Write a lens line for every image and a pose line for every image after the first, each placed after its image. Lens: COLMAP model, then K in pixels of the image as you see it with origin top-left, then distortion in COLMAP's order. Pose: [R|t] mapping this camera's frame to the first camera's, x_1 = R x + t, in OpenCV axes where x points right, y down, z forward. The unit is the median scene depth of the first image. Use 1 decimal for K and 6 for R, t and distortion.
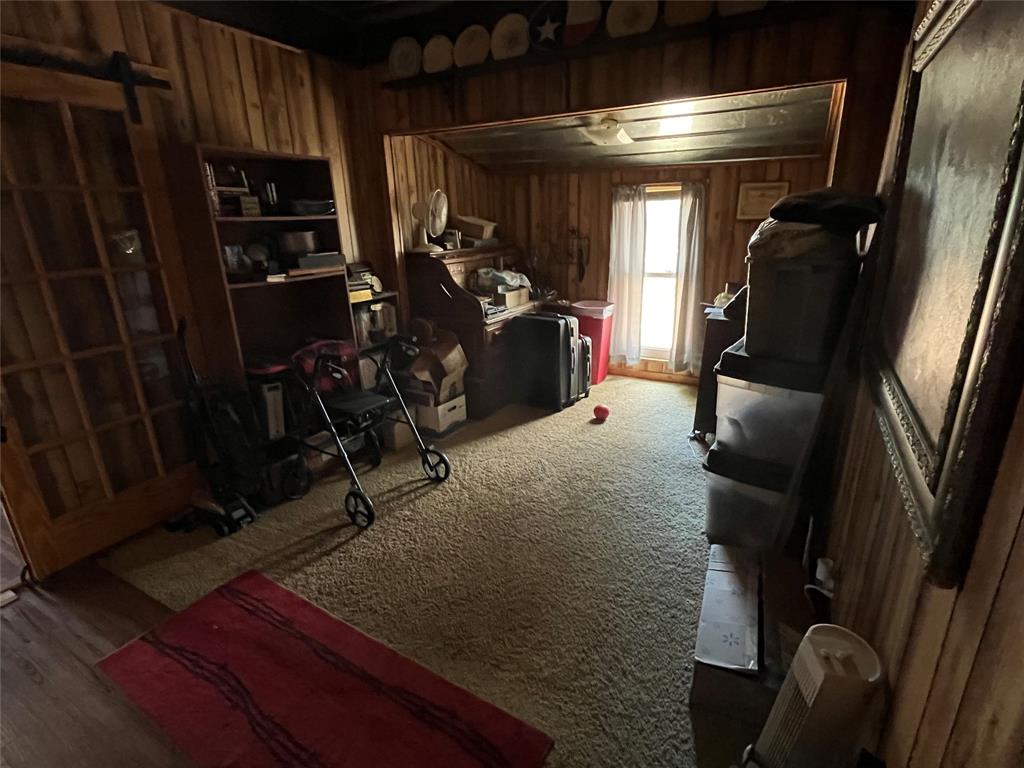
lens RADIAL K [[512.2, 0, 510.7], [0, 512.2, 384.3], [0, 0, 1]] dist [0.004238, -0.000073]
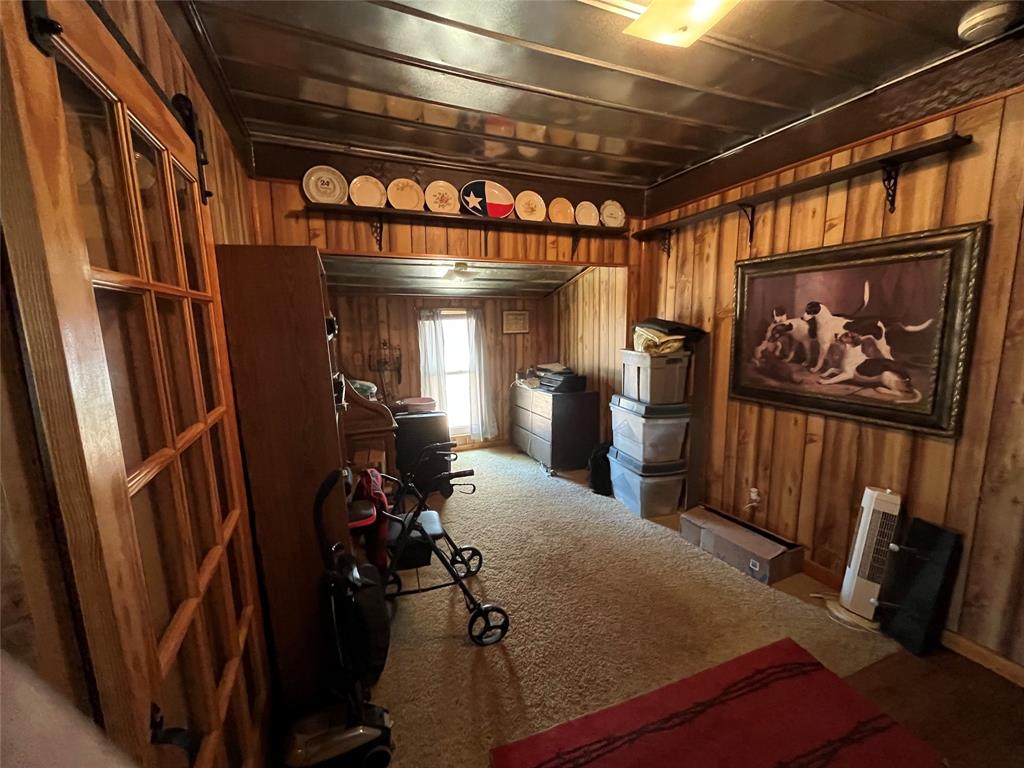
lens RADIAL K [[413.6, 0, 507.2], [0, 413.6, 385.2], [0, 0, 1]] dist [-0.002496, 0.000836]
pose [[0.620860, -0.108103, 0.776432, -0.529856], [0.248122, 0.966624, -0.063824, -0.085961], [-0.743618, 0.232276, 0.626961, 0.244256]]
